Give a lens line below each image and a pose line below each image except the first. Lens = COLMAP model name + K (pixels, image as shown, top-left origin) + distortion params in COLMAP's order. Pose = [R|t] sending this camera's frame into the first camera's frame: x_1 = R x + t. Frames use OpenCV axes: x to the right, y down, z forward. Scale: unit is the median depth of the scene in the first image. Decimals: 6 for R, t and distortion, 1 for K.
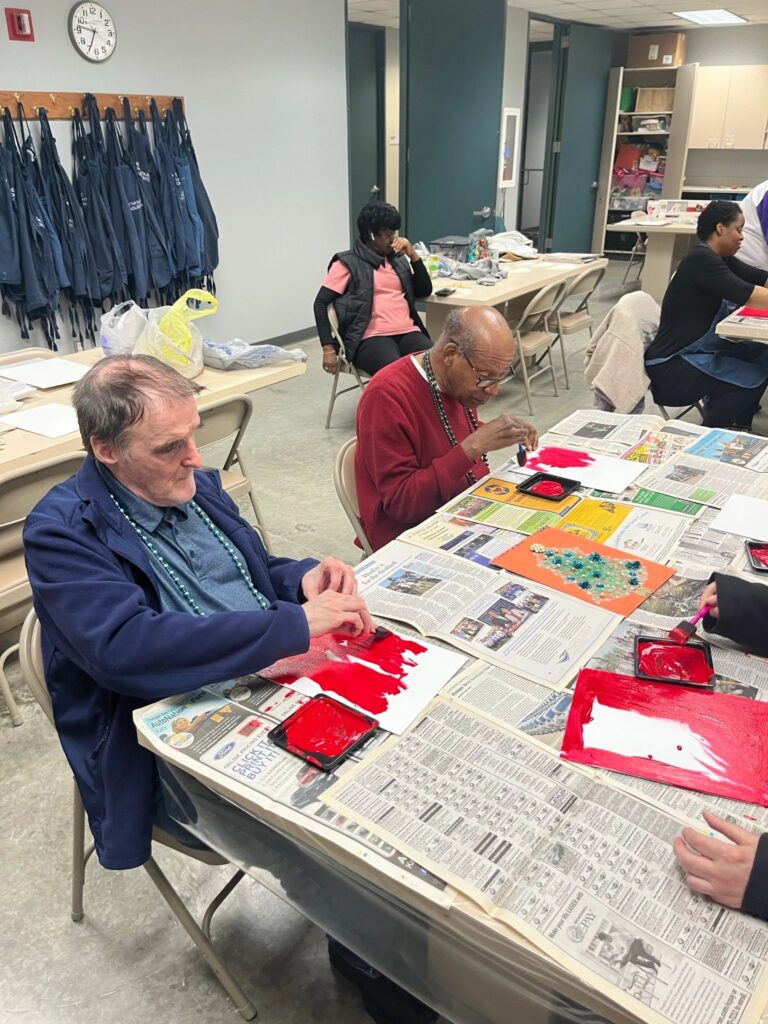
lens RADIAL K [[796.8, 0, 384.0], [0, 796.8, 512.0], [0, 0, 1]] dist [0.001165, 0.000007]
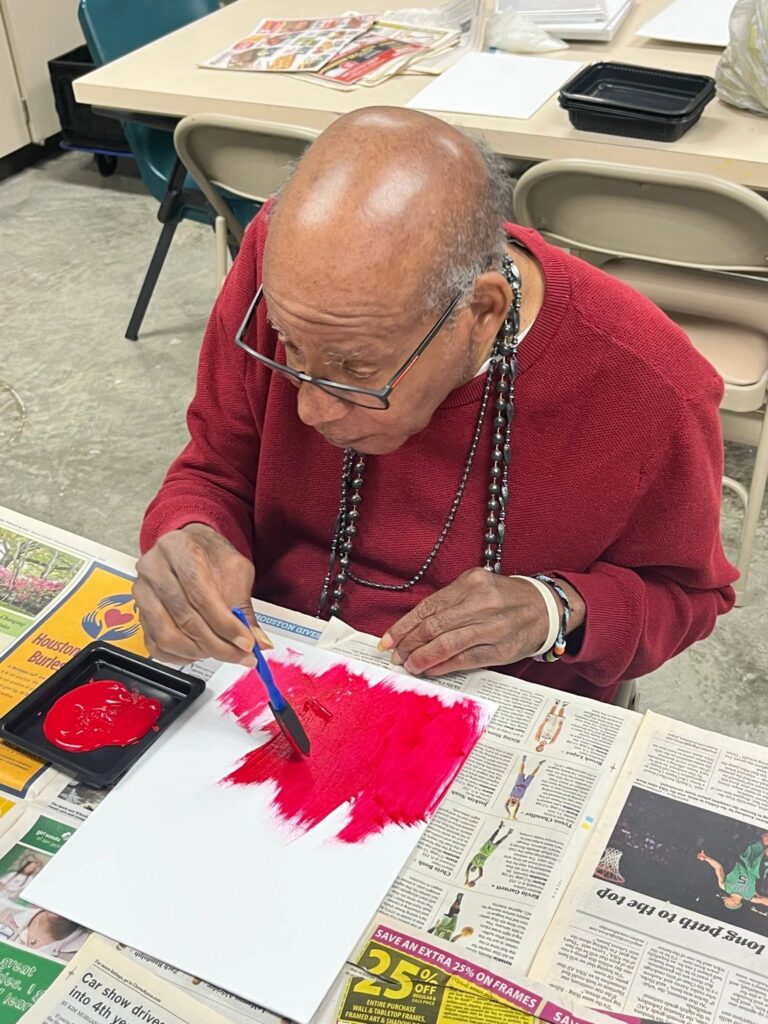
lens RADIAL K [[1272.9, 0, 384.0], [0, 1272.9, 512.0], [0, 0, 1]] dist [0.012583, 0.019186]
pose [[0.112619, 0.584745, -0.803362, 0.868897], [-0.370746, 0.774846, 0.512016, -0.590088], [0.921881, 0.240181, 0.304054, 1.397932]]
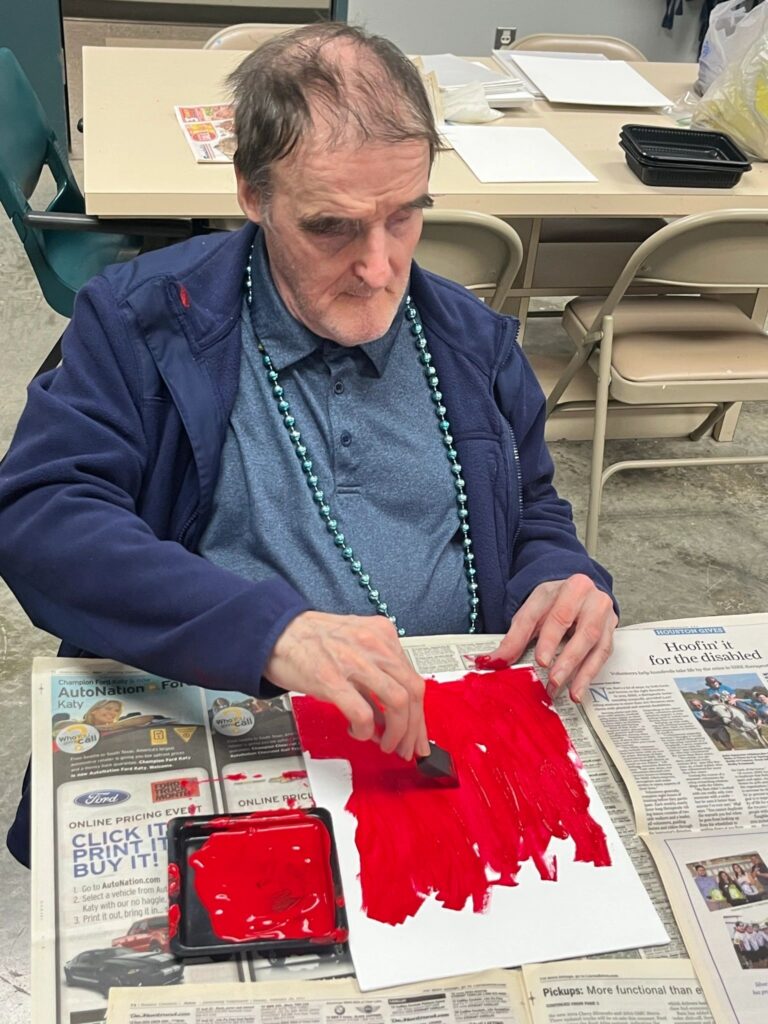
lens RADIAL K [[1272.9, 0, 384.0], [0, 1272.9, 512.0], [0, 0, 1]] dist [0.012583, 0.019186]
pose [[0.710767, 0.440399, -0.548506, 0.279627], [-0.374173, 0.896999, 0.235344, -0.123540], [0.595655, 0.037961, 0.802343, 0.389040]]
